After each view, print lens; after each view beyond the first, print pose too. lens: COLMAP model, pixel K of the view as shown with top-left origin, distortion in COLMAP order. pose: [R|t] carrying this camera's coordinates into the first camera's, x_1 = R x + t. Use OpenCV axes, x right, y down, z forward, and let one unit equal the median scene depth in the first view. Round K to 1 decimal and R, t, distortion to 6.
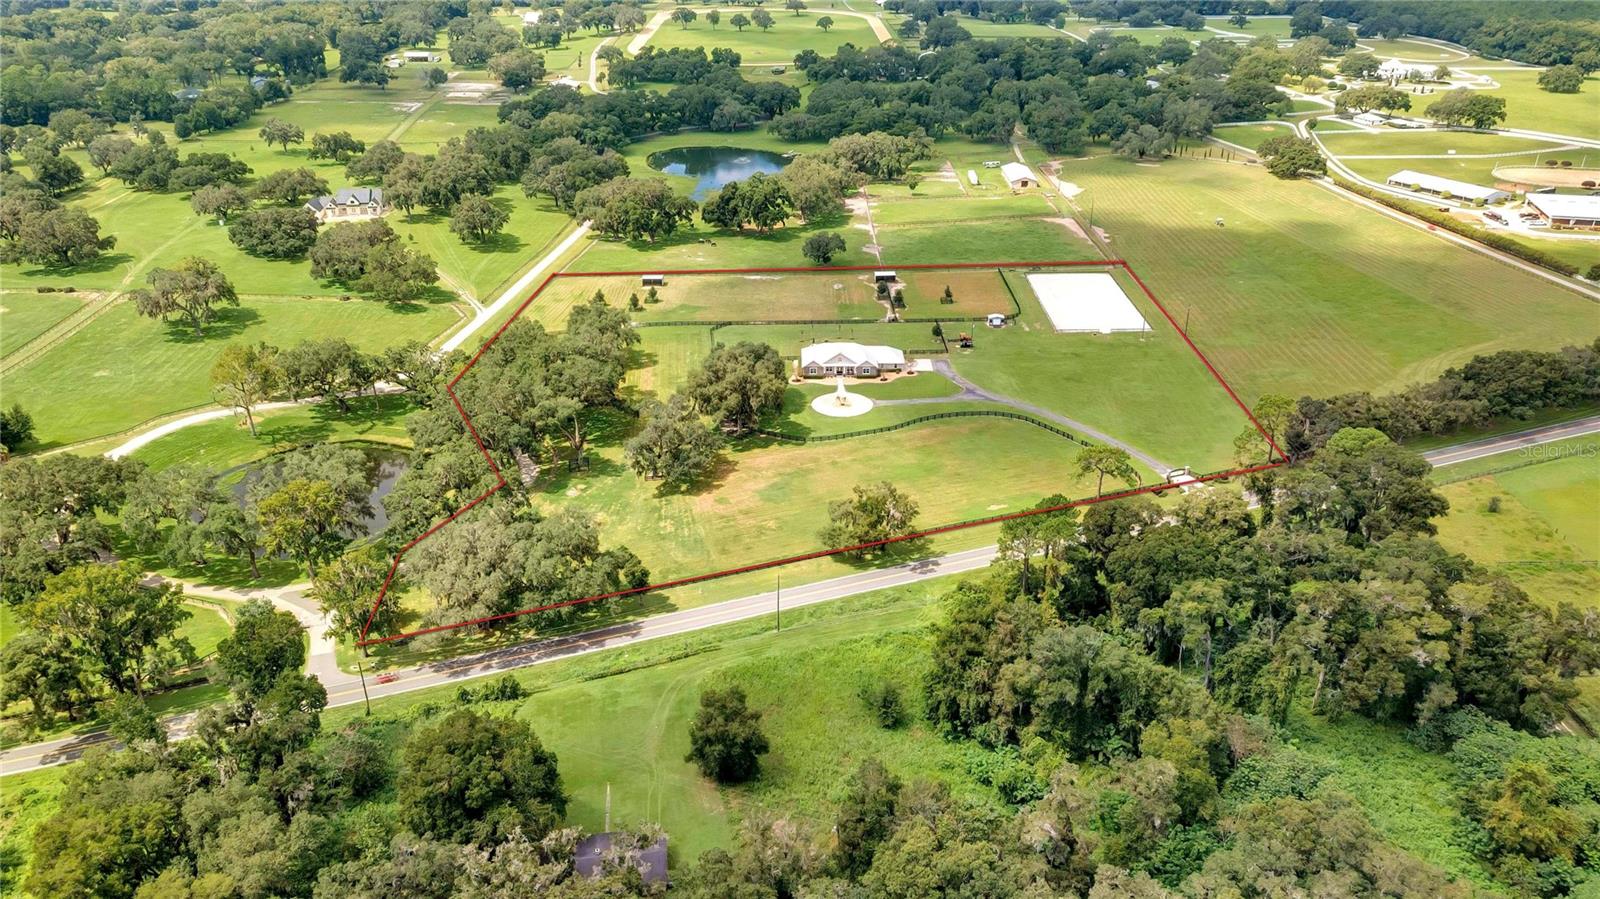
lens RADIAL K [[1182.1, 0, 798.7], [0, 1182.1, 447.8], [0, 0, 1]] dist [0.022414, 0.042280]
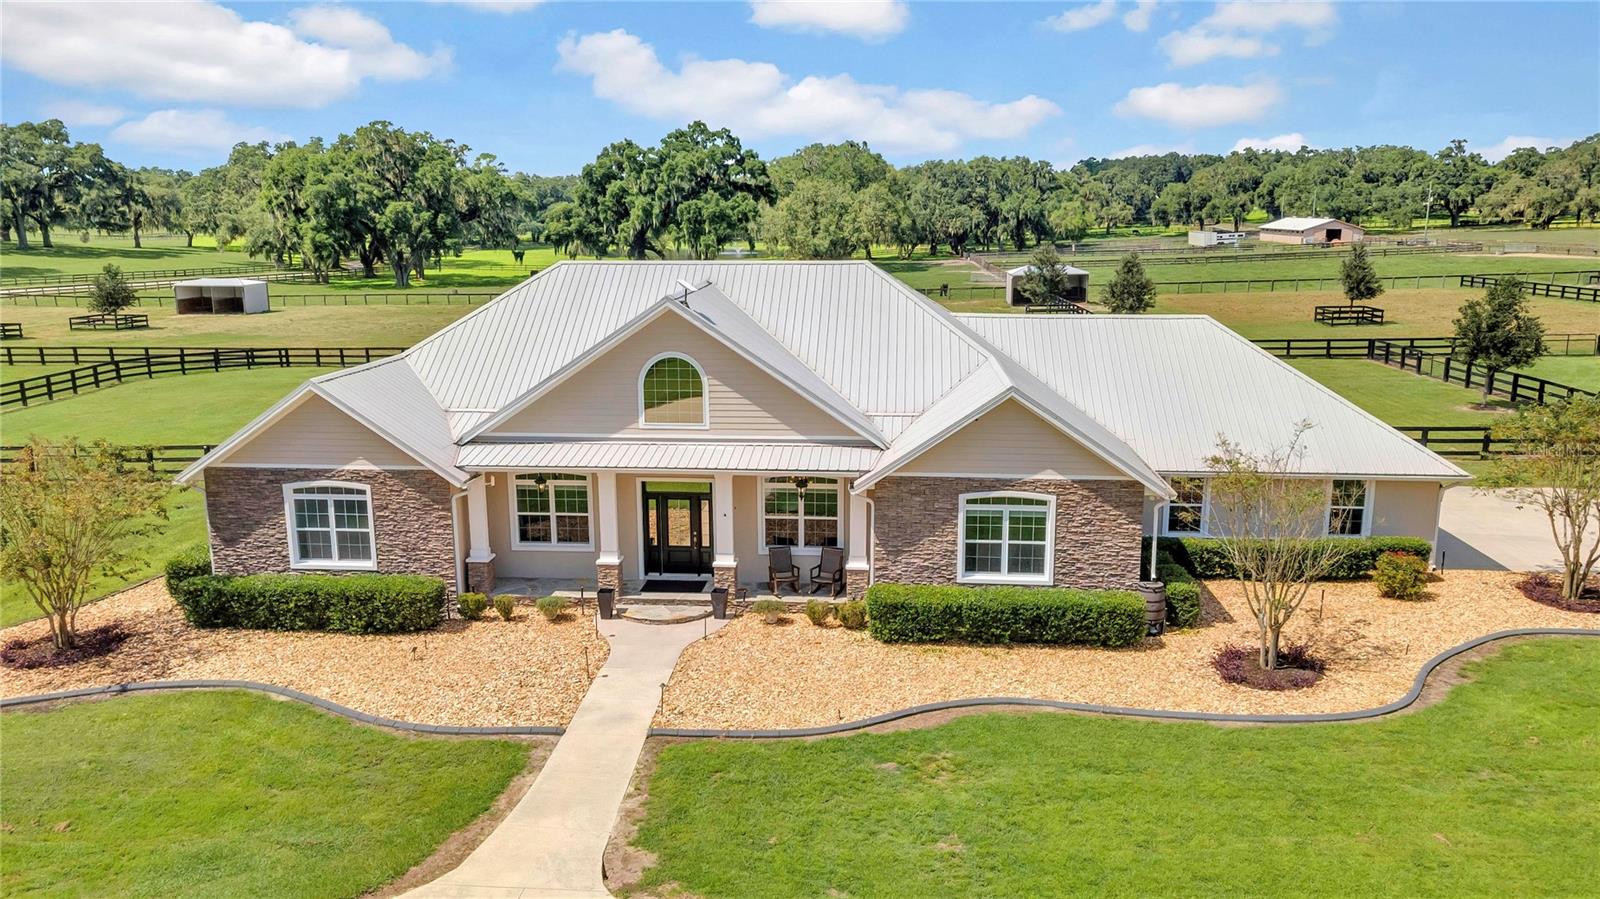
lens RADIAL K [[1182.1, 0, 797.4], [0, 1182.1, 437.6], [0, 0, 1]] dist [0.022414, 0.042280]
pose [[0.996150, 0.015963, -0.086194, 0.050243], [-0.037139, 0.967526, -0.250029, -0.052158], [0.079404, 0.252267, 0.964394, 0.925703]]
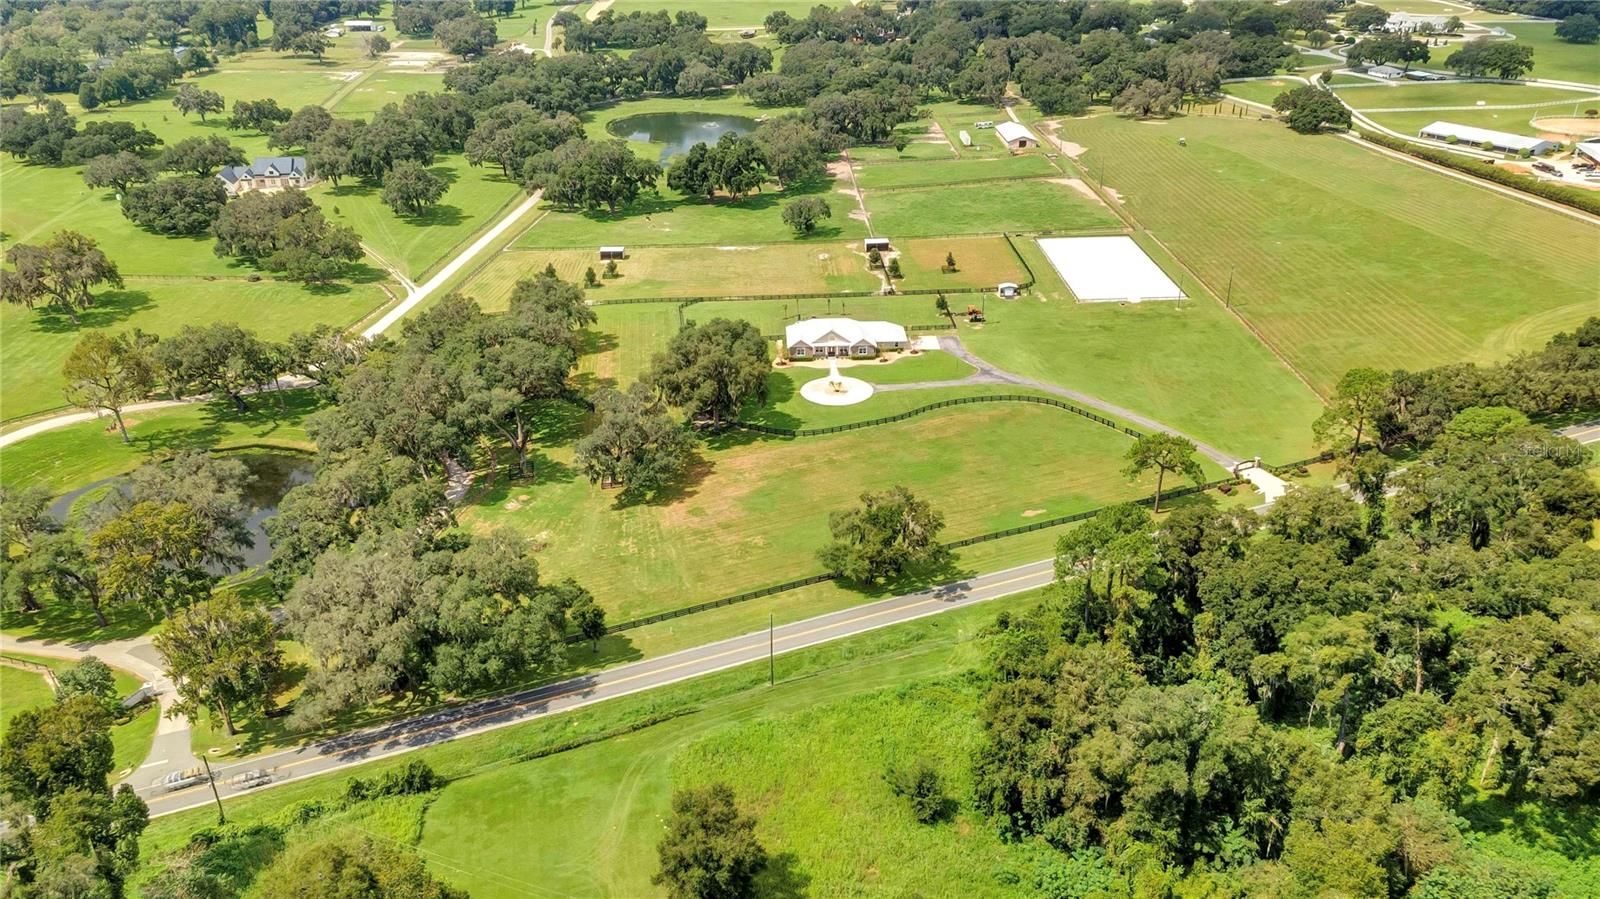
lens RADIAL K [[1182.1, 0, 802.9], [0, 1182.1, 446.3], [0, 0, 1]] dist [0.022414, 0.042280]
pose [[0.999474, -0.020898, 0.024815, -0.008658], [0.020635, 0.999729, 0.010800, -0.006218], [-0.025034, -0.010282, 0.999634, 0.148076]]
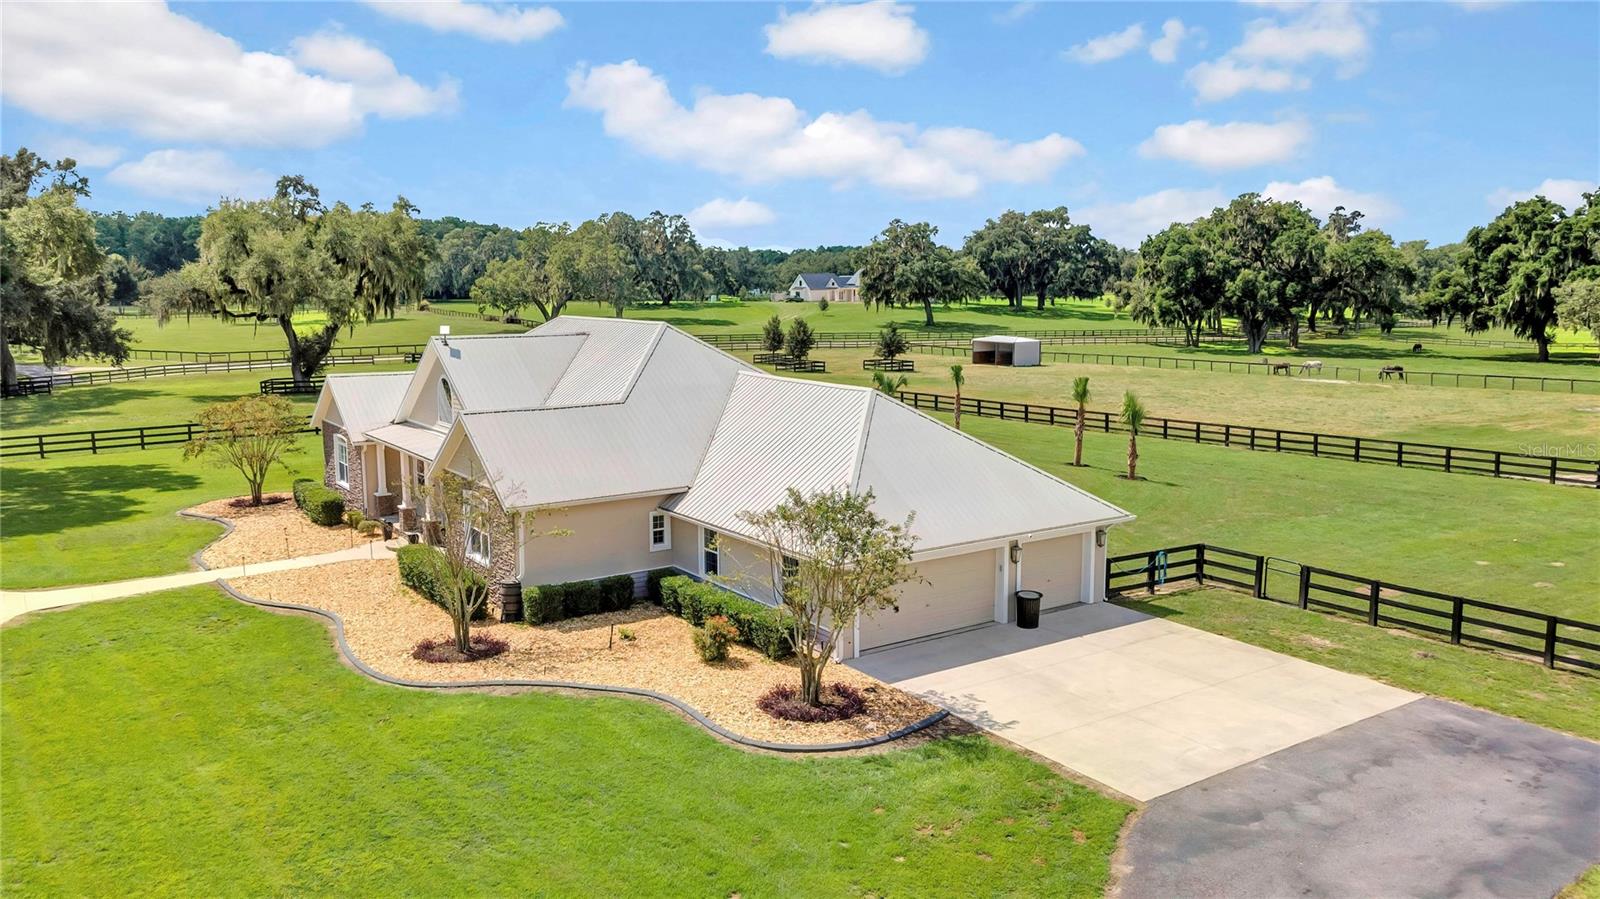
lens RADIAL K [[1182.1, 0, 802.9], [0, 1182.1, 454.3], [0, 0, 1]] dist [0.022414, 0.042280]
pose [[0.568654, 0.124888, -0.813041, 0.154091], [-0.358100, 0.927416, -0.108004, -0.070297], [0.740538, 0.352567, 0.572101, 0.963928]]
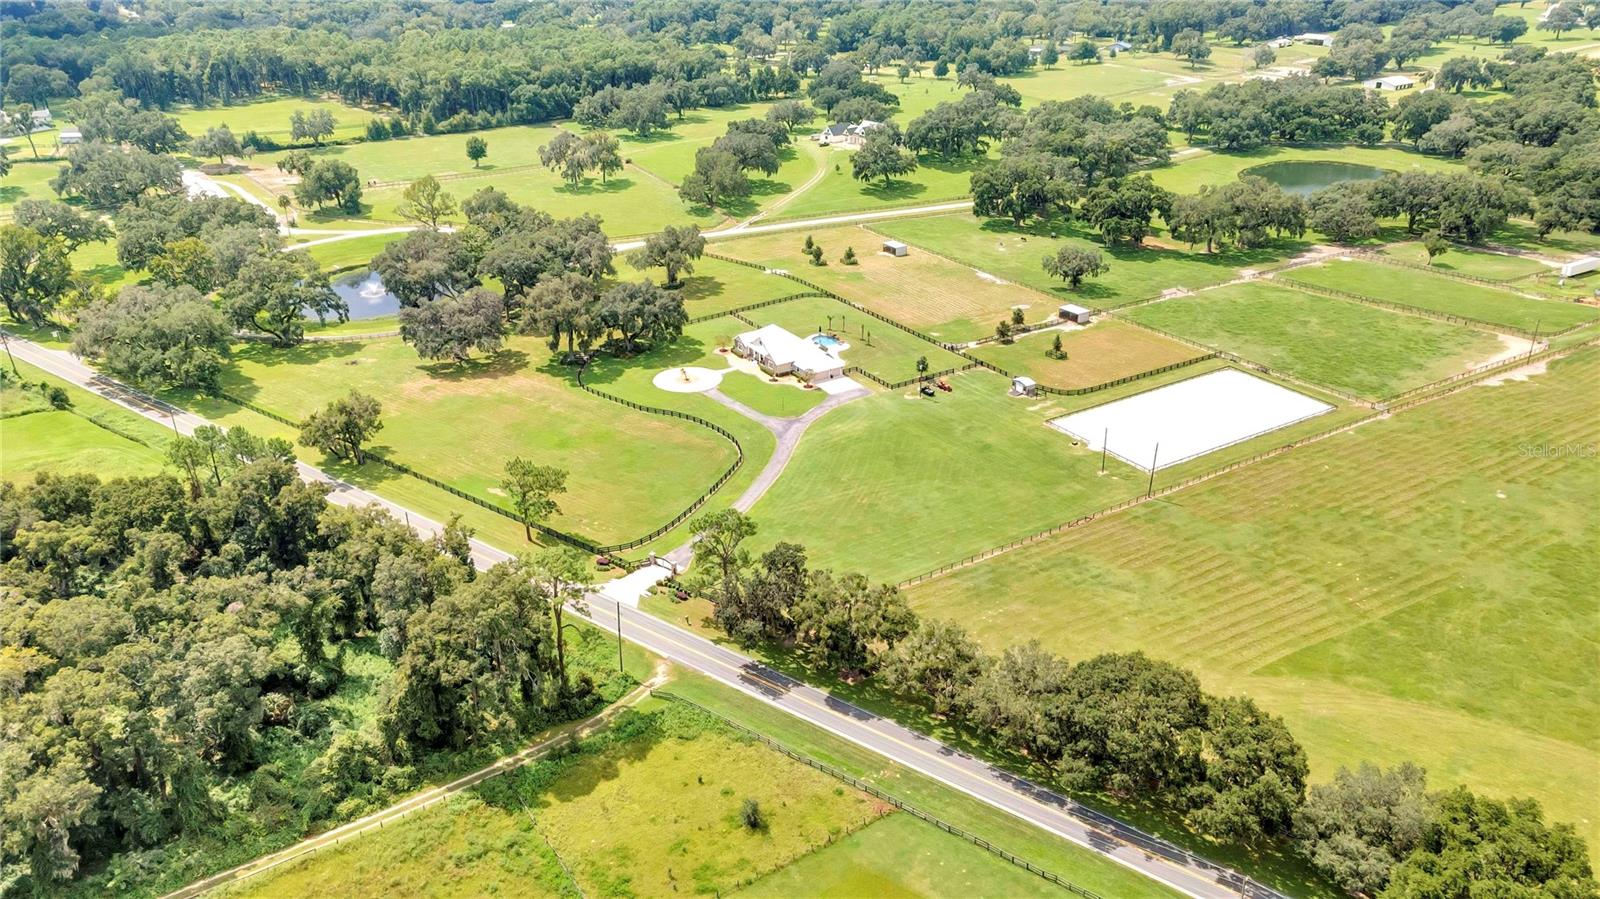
lens RADIAL K [[1182.1, 0, 795.8], [0, 1182.1, 434.9], [0, 0, 1]] dist [0.022414, 0.042280]
pose [[0.538230, 0.360950, -0.761592, 0.758788], [-0.365891, 0.914122, 0.174659, -0.178826], [0.759231, 0.184653, 0.624076, 0.475680]]
